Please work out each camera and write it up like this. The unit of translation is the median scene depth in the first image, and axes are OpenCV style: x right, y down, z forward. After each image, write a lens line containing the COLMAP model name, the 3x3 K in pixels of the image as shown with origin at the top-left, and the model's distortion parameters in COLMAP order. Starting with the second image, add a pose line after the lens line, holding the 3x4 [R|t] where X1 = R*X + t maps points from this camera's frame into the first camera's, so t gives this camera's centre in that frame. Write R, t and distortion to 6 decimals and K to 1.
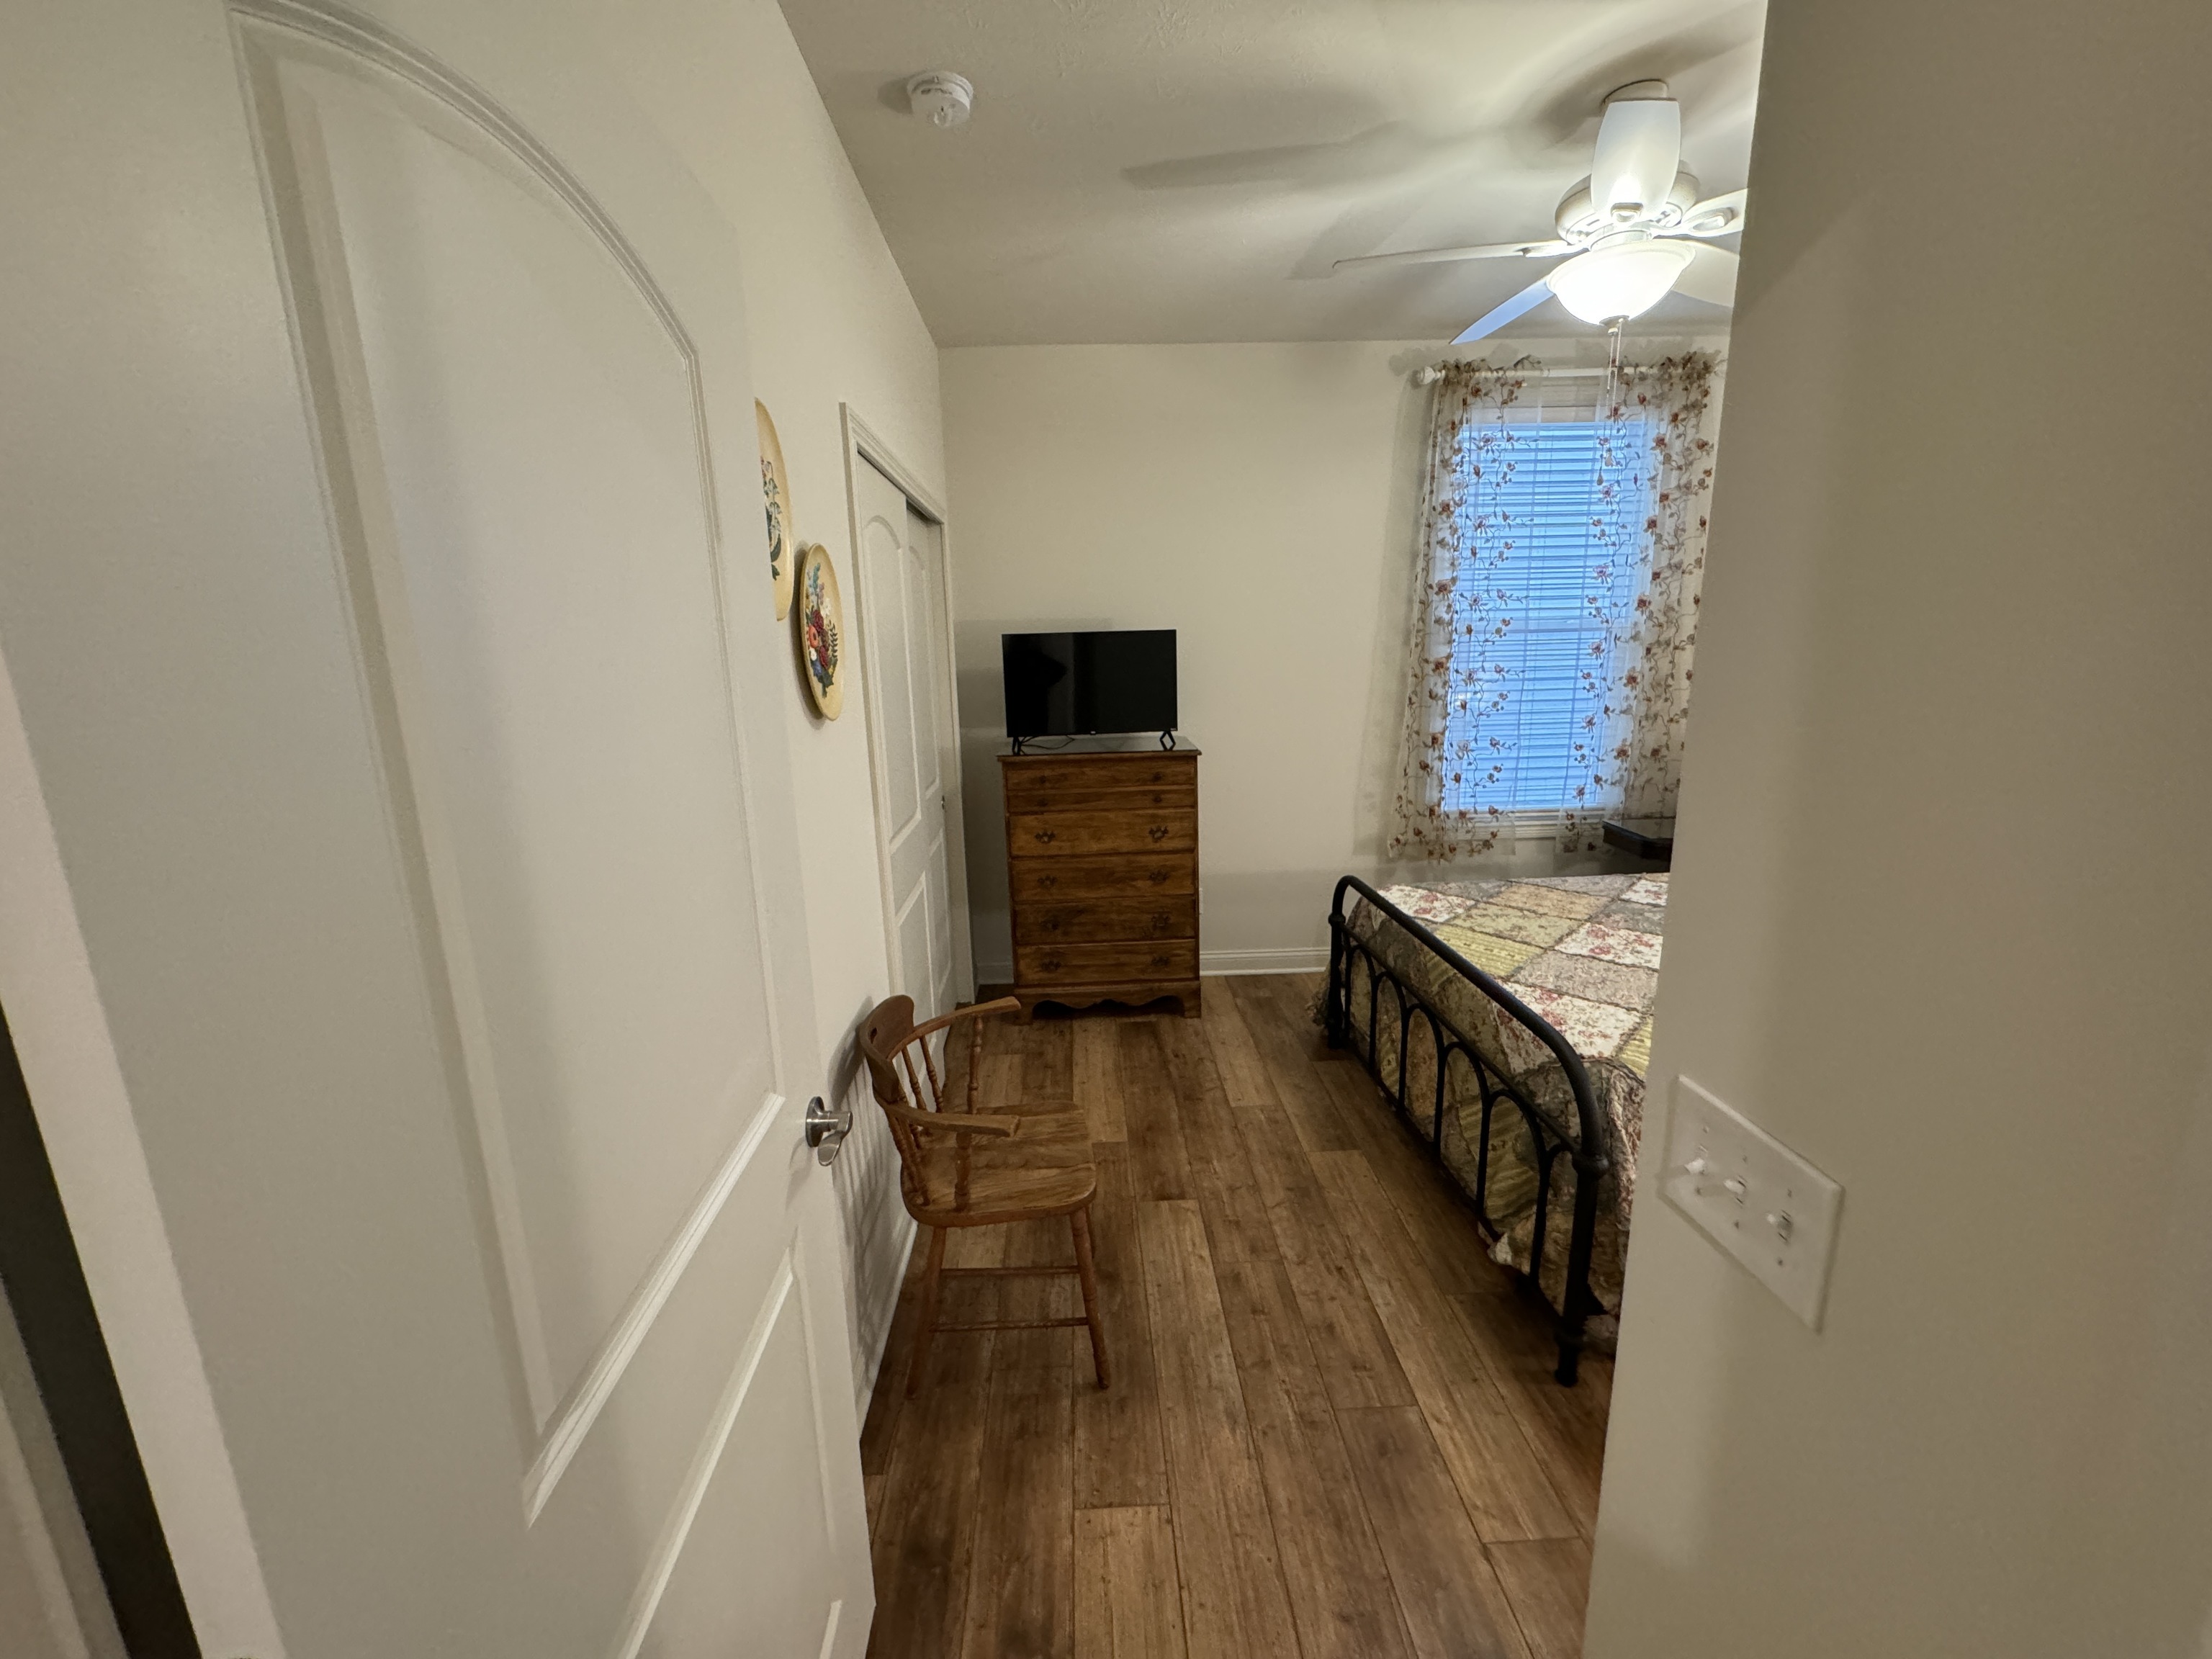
lens RADIAL K [[880.4, 0, 1106.0], [0, 880.4, 829.5], [0, 0, 1]] dist [-0.001838, -0.000135]
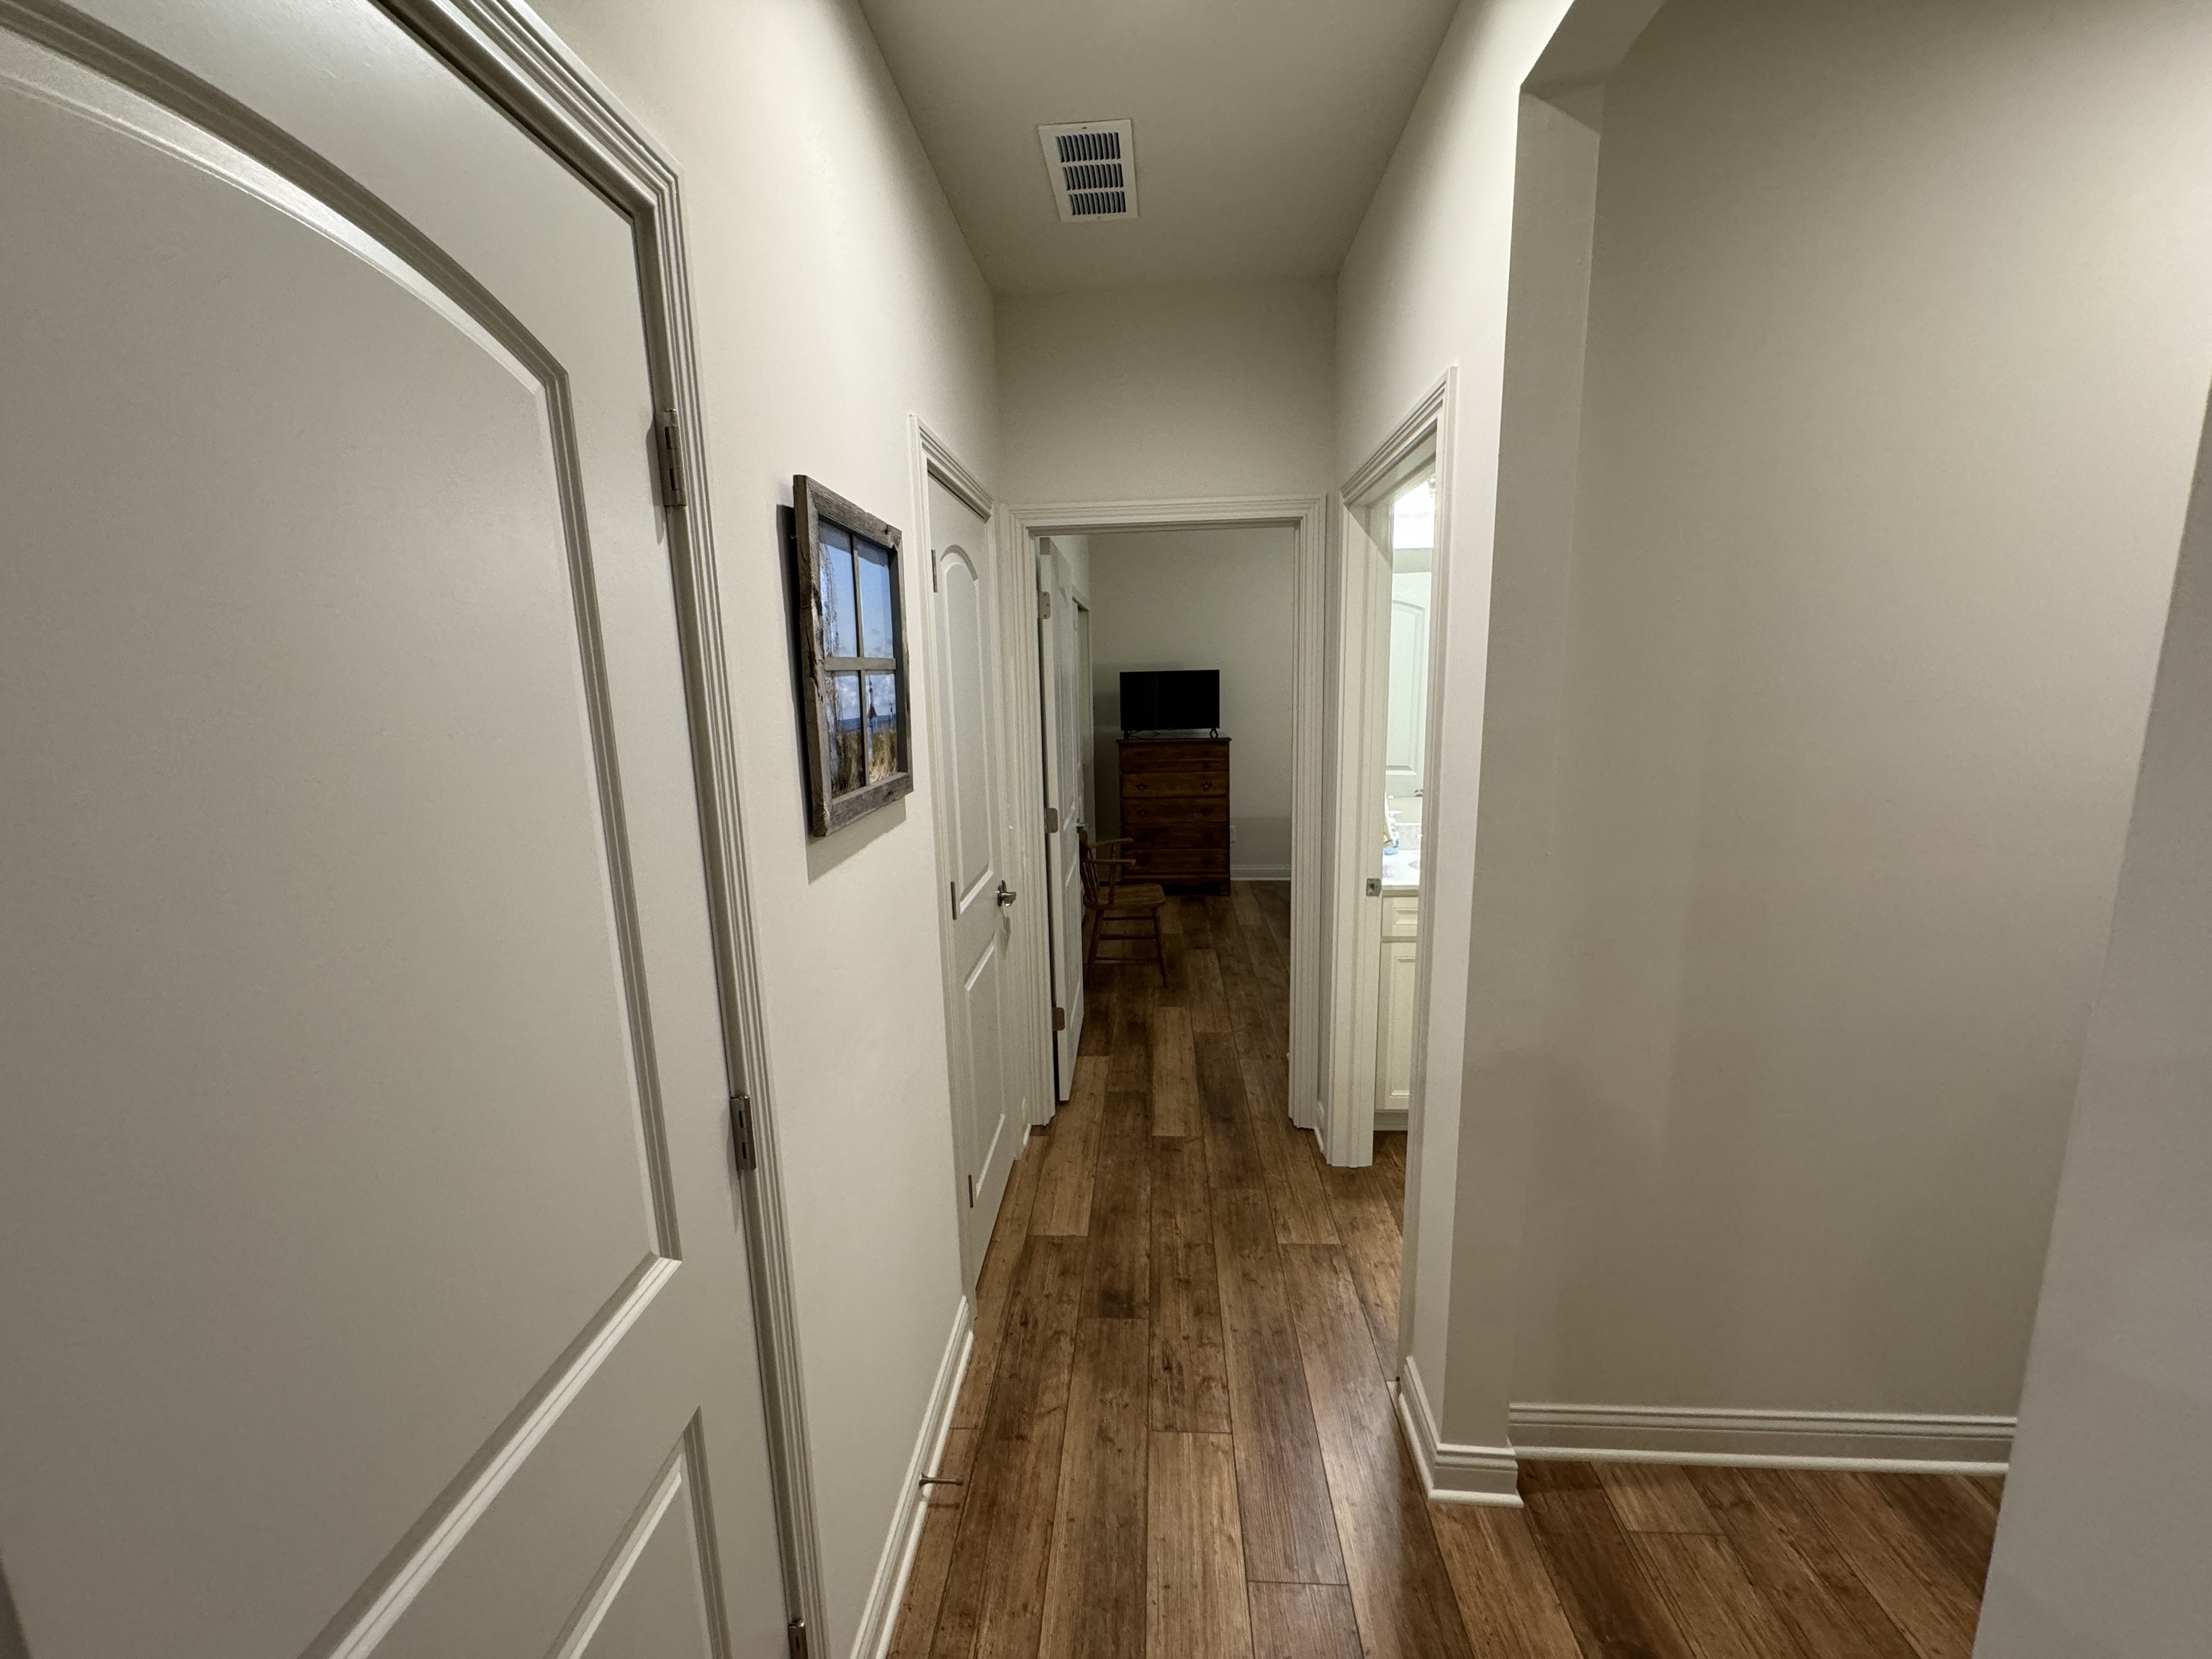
lens RADIAL K [[880.4, 0, 1106.0], [0, 880.4, 829.5], [0, 0, 1]] dist [-0.001838, -0.000135]
pose [[0.995395, 0.020072, -0.093733, 0.026690], [-0.022904, 0.999310, -0.029237, 0.148390], [0.093082, 0.031249, 0.995168, -0.760708]]
